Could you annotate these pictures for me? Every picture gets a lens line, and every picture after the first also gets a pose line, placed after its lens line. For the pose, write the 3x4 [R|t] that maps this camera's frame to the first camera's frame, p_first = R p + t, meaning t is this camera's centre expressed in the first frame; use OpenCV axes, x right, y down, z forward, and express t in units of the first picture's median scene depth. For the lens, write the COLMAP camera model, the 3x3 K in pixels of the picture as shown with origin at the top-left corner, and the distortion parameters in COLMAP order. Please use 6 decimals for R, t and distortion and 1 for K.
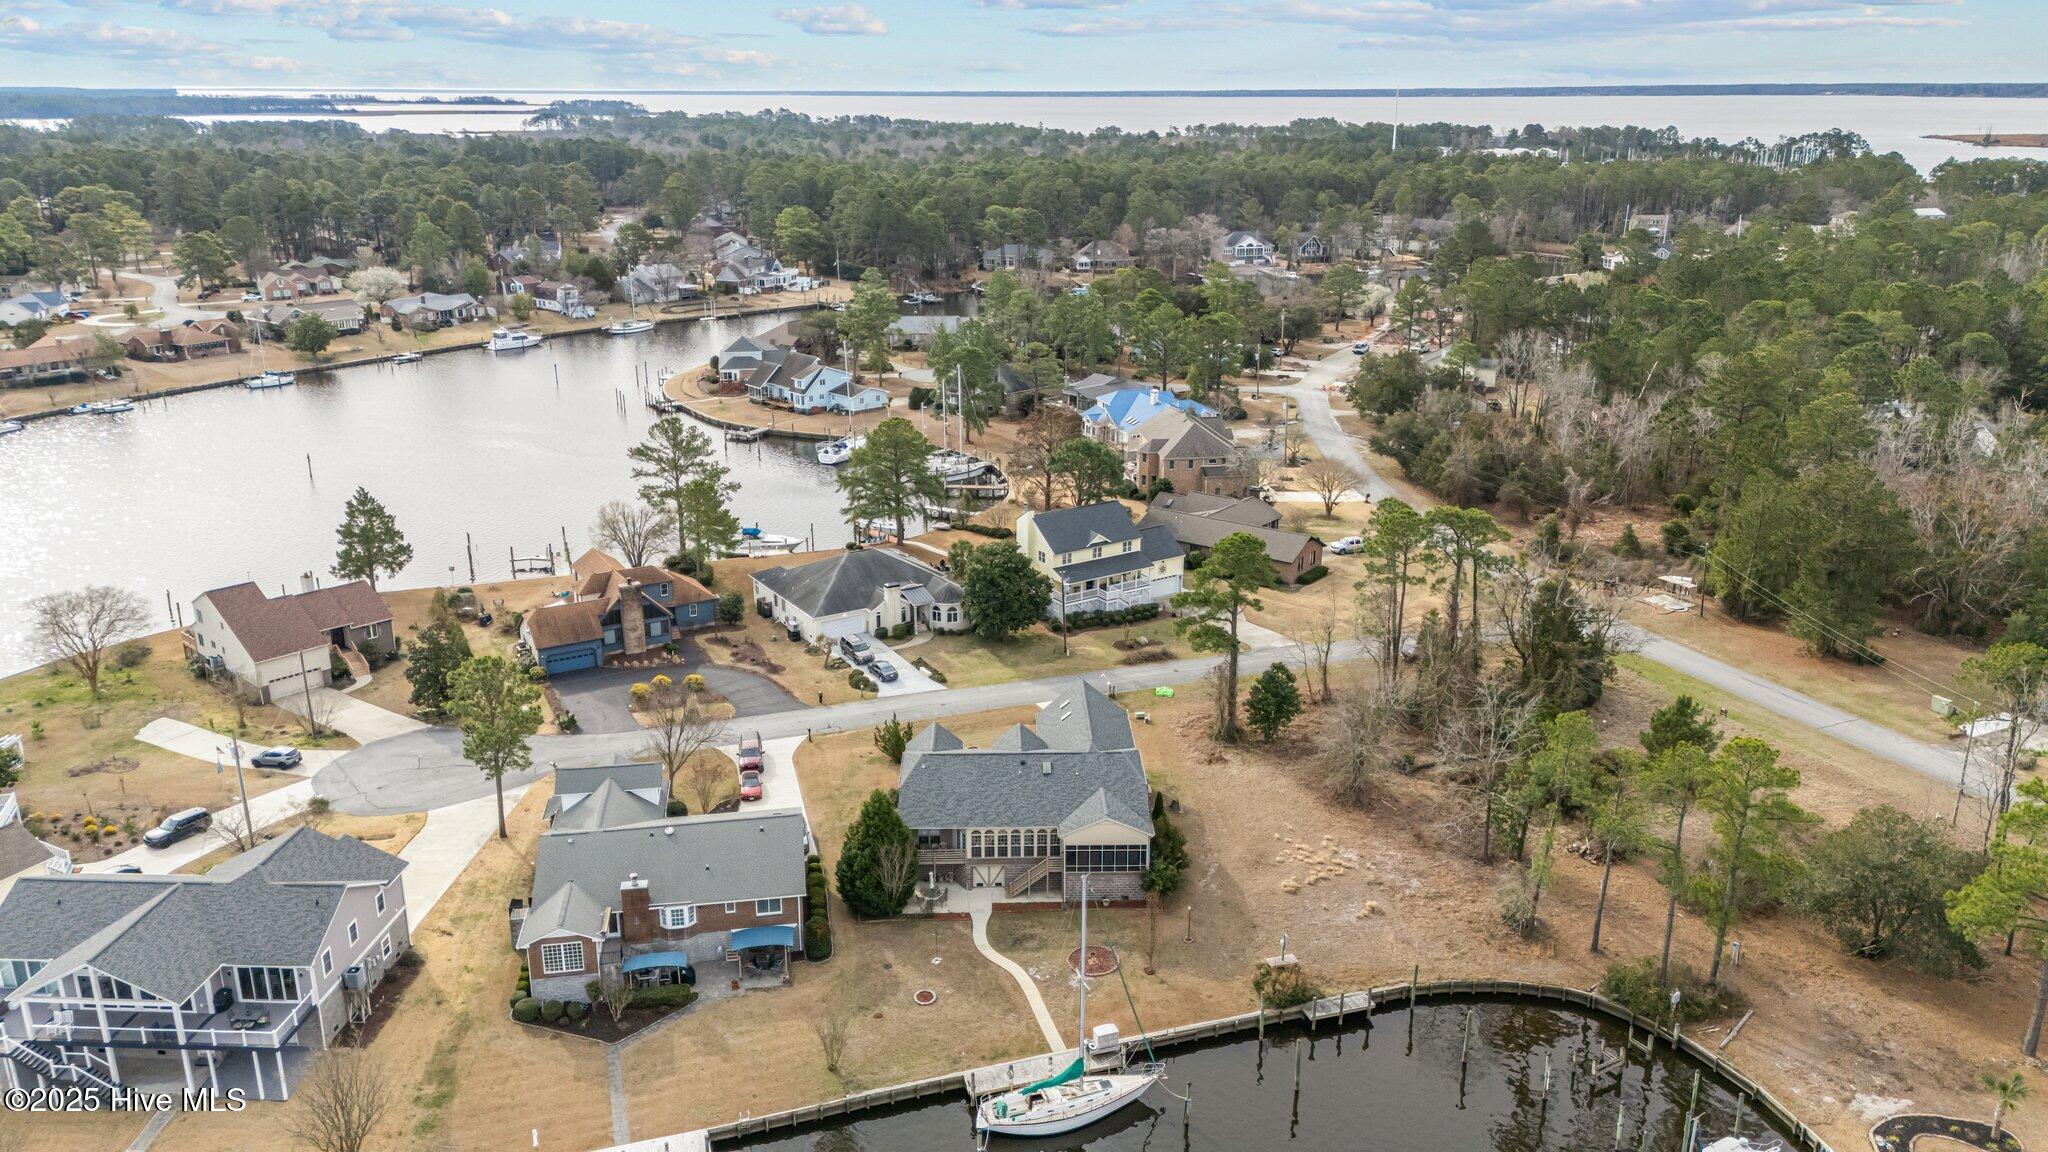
lens RADIAL K [[1486.2, 0, 1016.4], [0, 1486.2, 583.2], [0, 0, 1]] dist [0.068307, -0.001801]
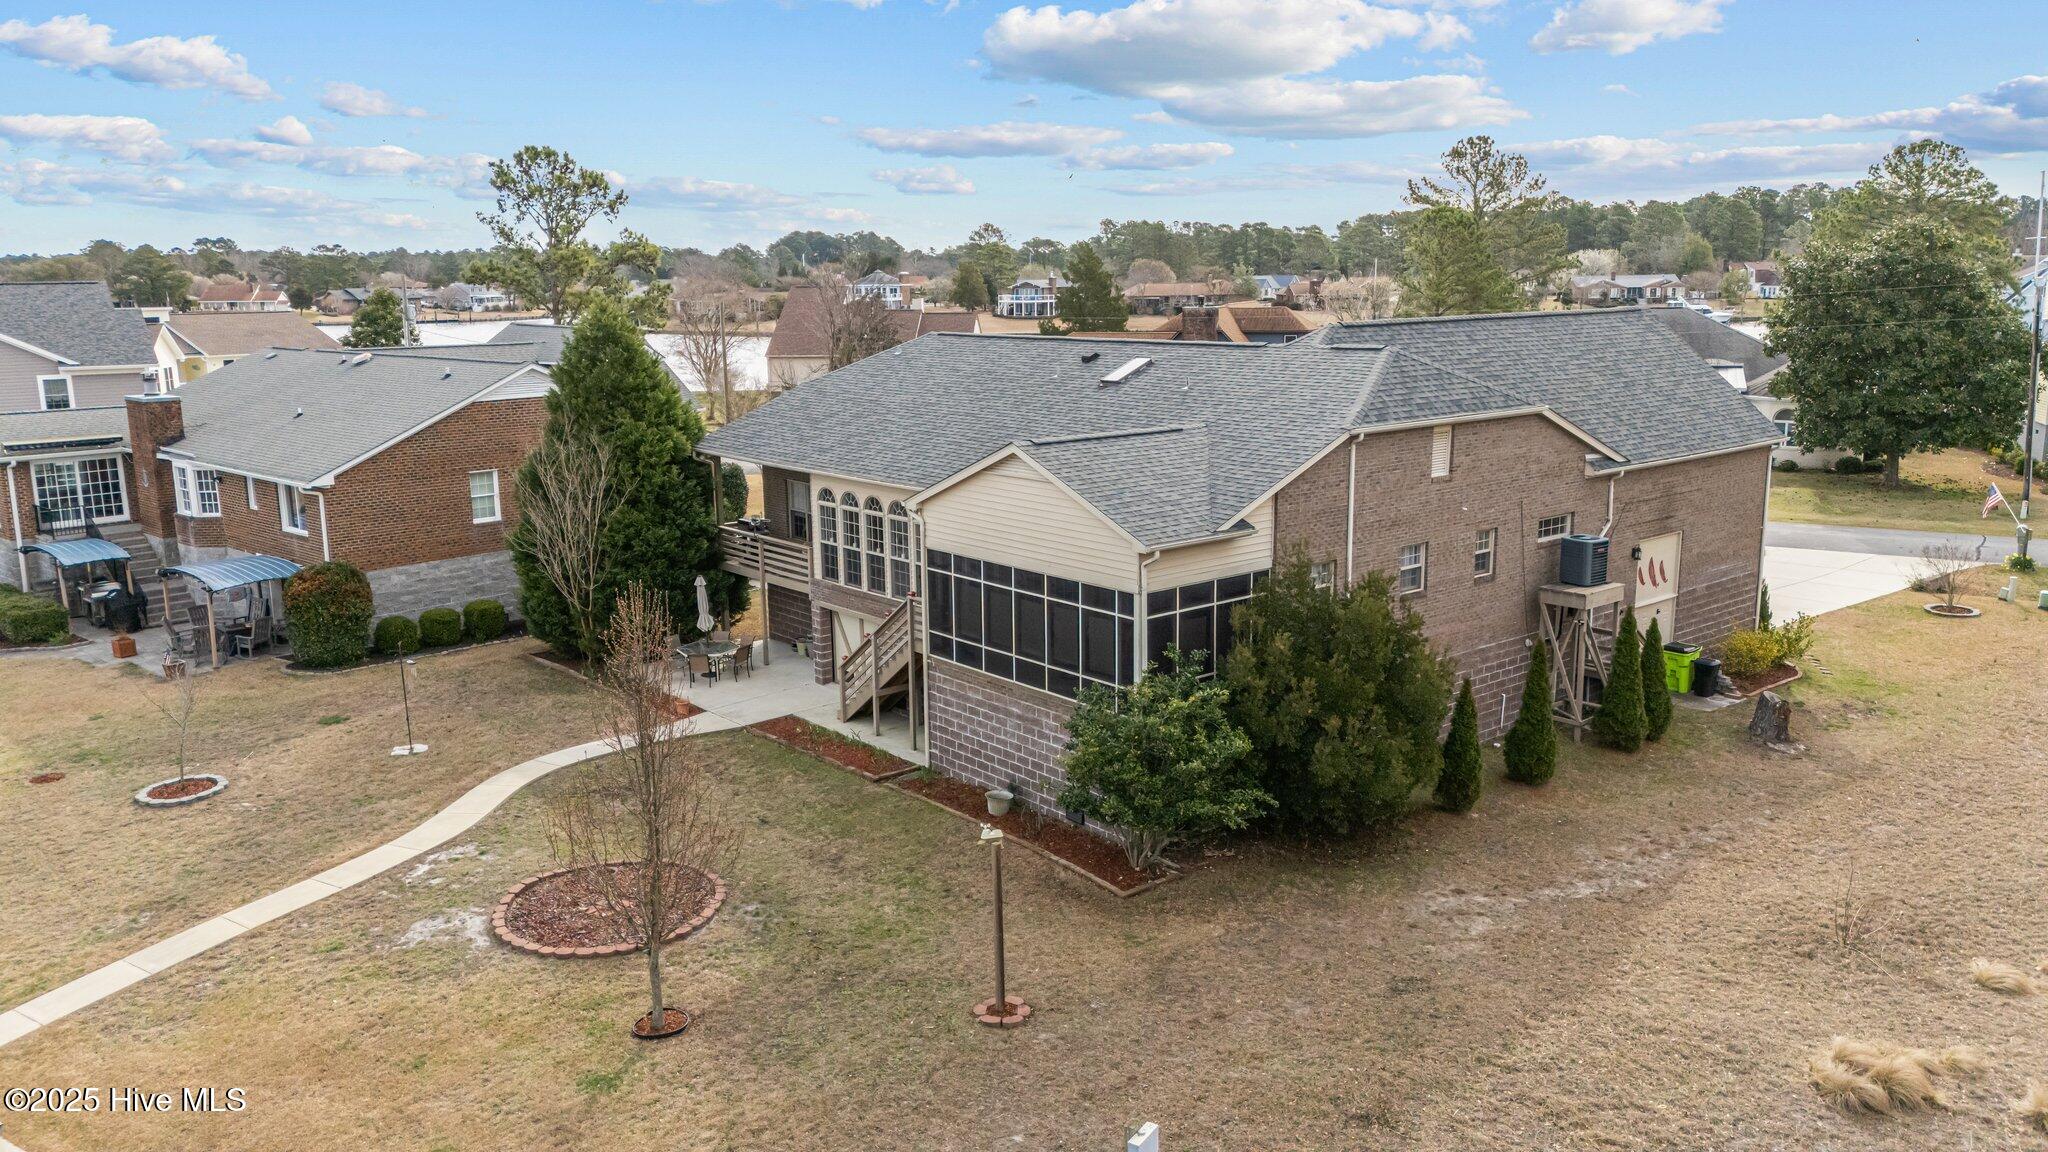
lens RADIAL K [[1490.0, 0, 1018.9], [0, 1490.0, 563.5], [0, 0, 1]] dist [0.044405, -0.005549]
pose [[0.625075, 0.145457, -0.766892, 0.256010], [-0.238321, 0.971134, -0.010054, 0.181375], [0.743293, 0.189051, 0.641698, 0.856864]]
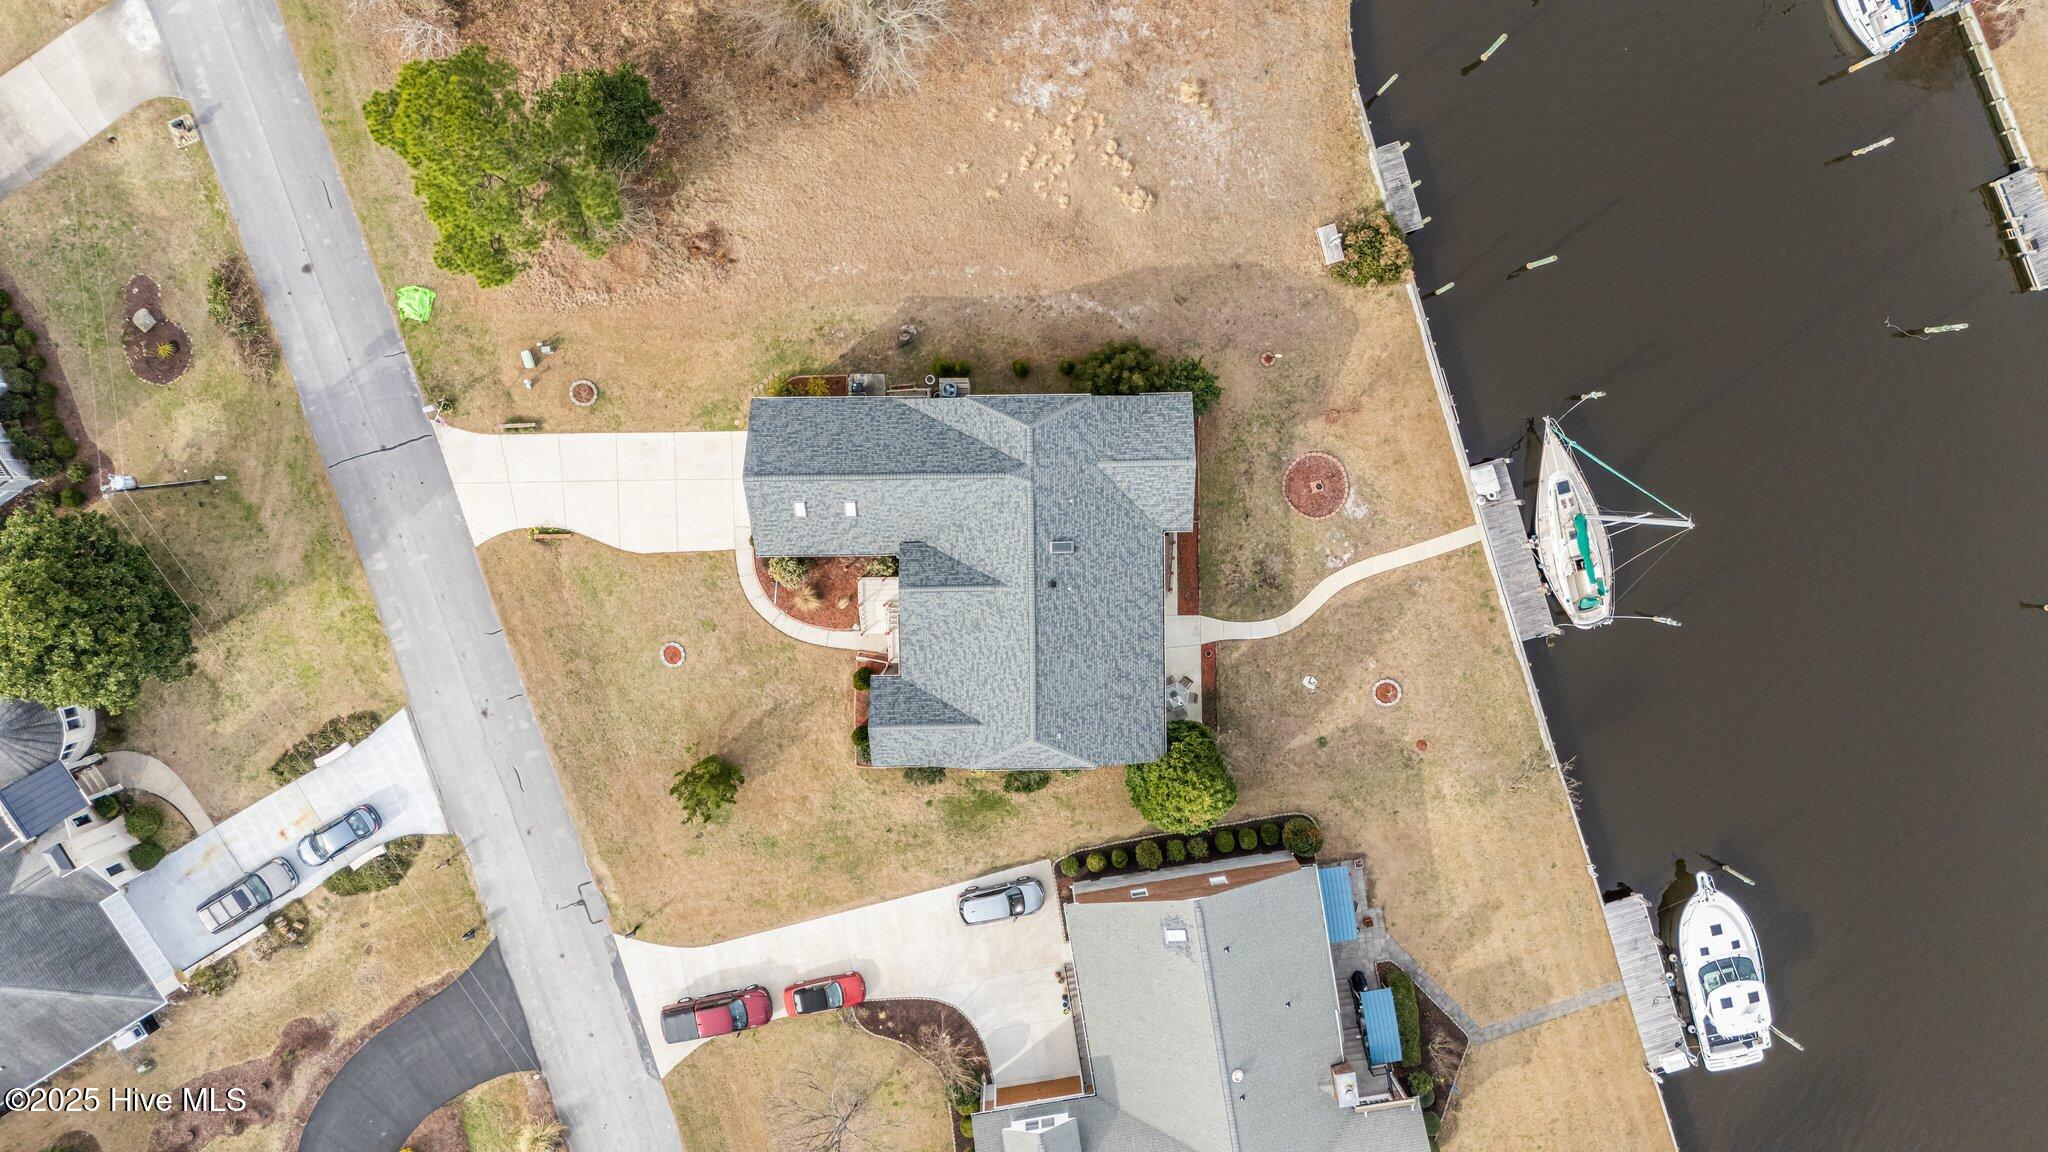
lens RADIAL K [[1490.0, 0, 1018.9], [0, 1490.0, 563.5], [0, 0, 1]] dist [0.044405, -0.005549]
pose [[0.003525, -0.998096, -0.061579, 0.056707], [0.297570, -0.057743, 0.952952, -0.532011], [-0.954693, -0.021683, 0.296800, 0.884319]]
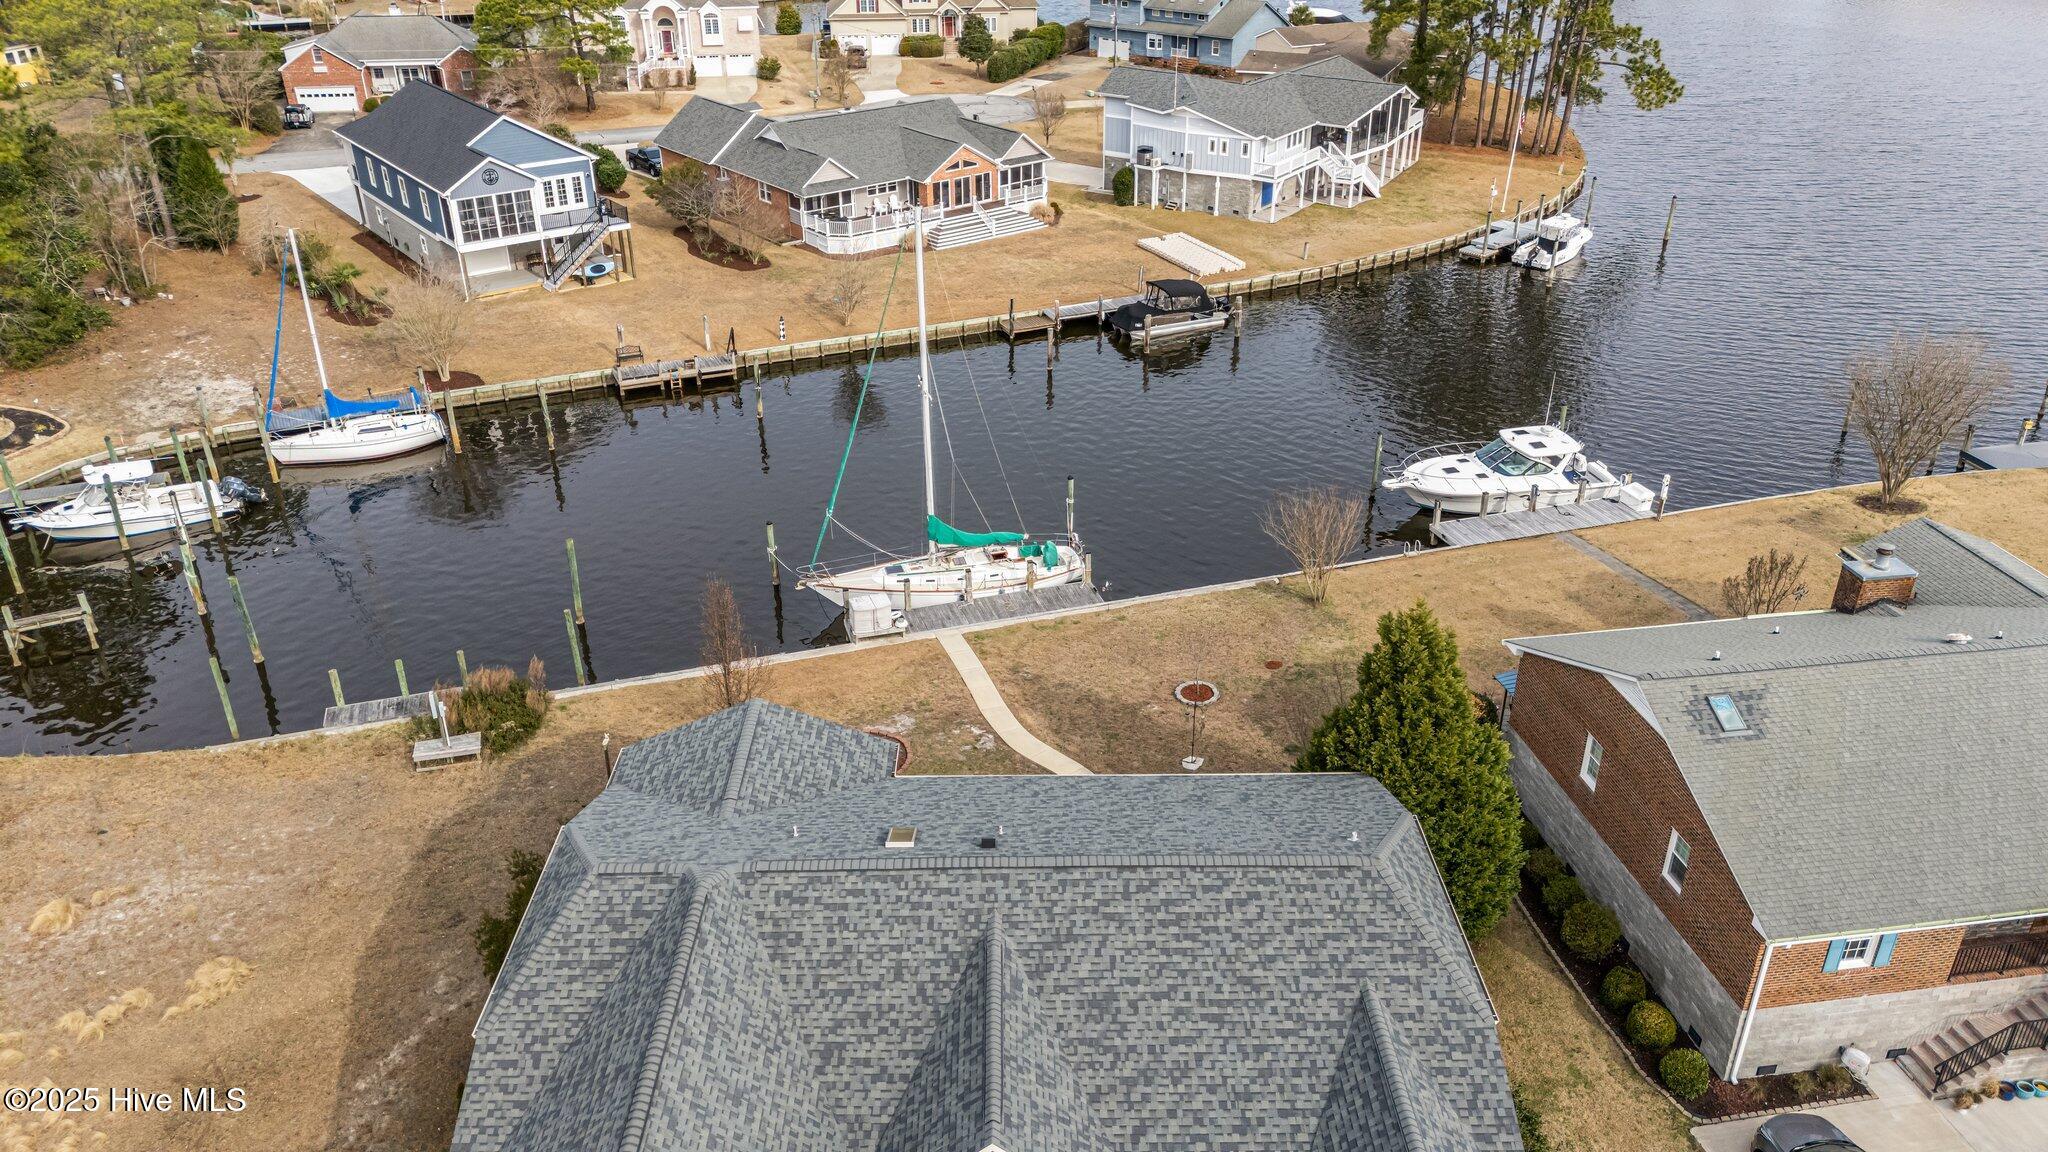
lens RADIAL K [[1490.0, 0, 1018.9], [0, 1490.0, 563.5], [0, 0, 1]] dist [0.044405, -0.005549]
pose [[-0.999961, 0.002325, 0.008543, -0.003607], [0.007768, 0.693435, 0.720478, -0.116351], [-0.004249, 0.720516, -0.693425, 1.233350]]
